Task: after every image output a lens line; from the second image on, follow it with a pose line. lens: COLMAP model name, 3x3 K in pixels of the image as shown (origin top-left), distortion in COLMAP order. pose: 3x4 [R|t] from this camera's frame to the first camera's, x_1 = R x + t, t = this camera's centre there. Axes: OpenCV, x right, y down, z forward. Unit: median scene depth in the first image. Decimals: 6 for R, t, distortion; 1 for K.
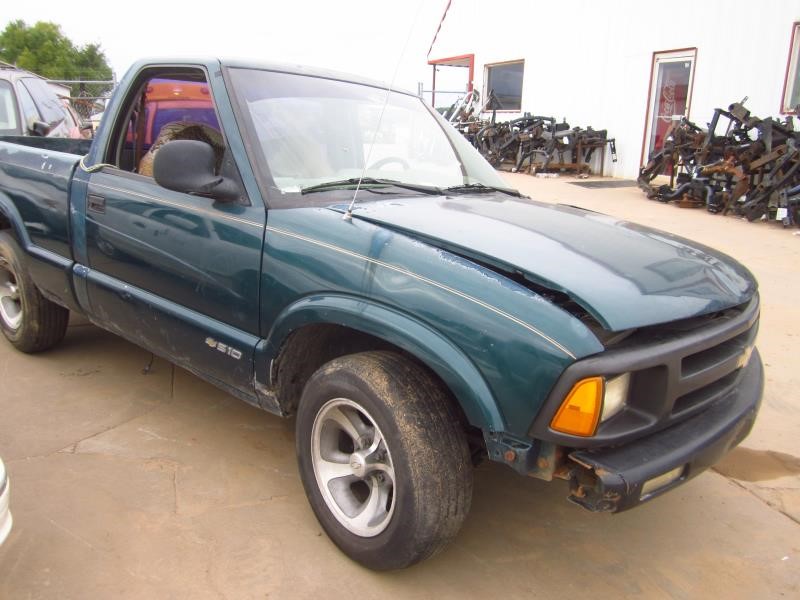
lens RADIAL K [[658.4, 0, 400.0], [0, 658.4, 300.0], [0, 0, 1]] dist [-0.046002, 0.003190]
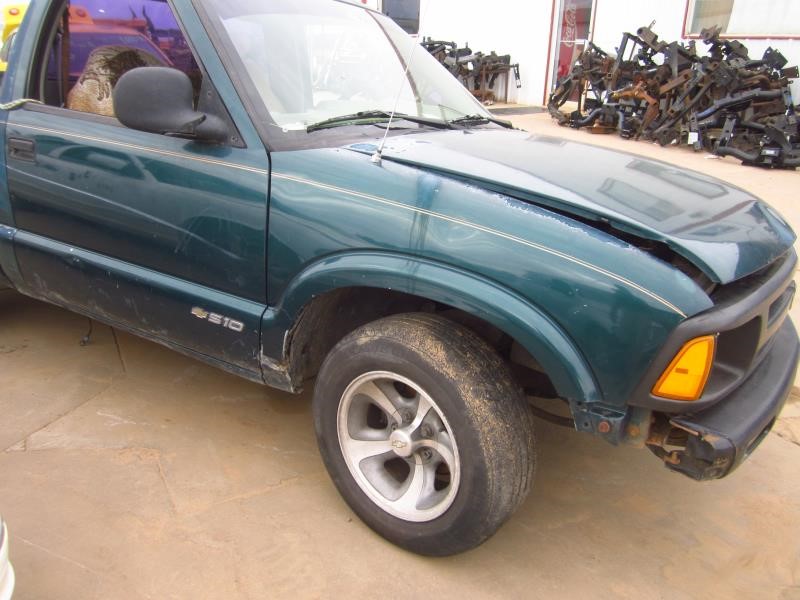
lens RADIAL K [[658.4, 0, 400.0], [0, 658.4, 300.0], [0, 0, 1]] dist [-0.046002, 0.003190]
pose [[0.984928, -0.062355, 0.161336, -0.179210], [0.045412, 0.993259, 0.106654, -0.031946], [-0.166899, -0.097720, 0.981120, 0.138099]]
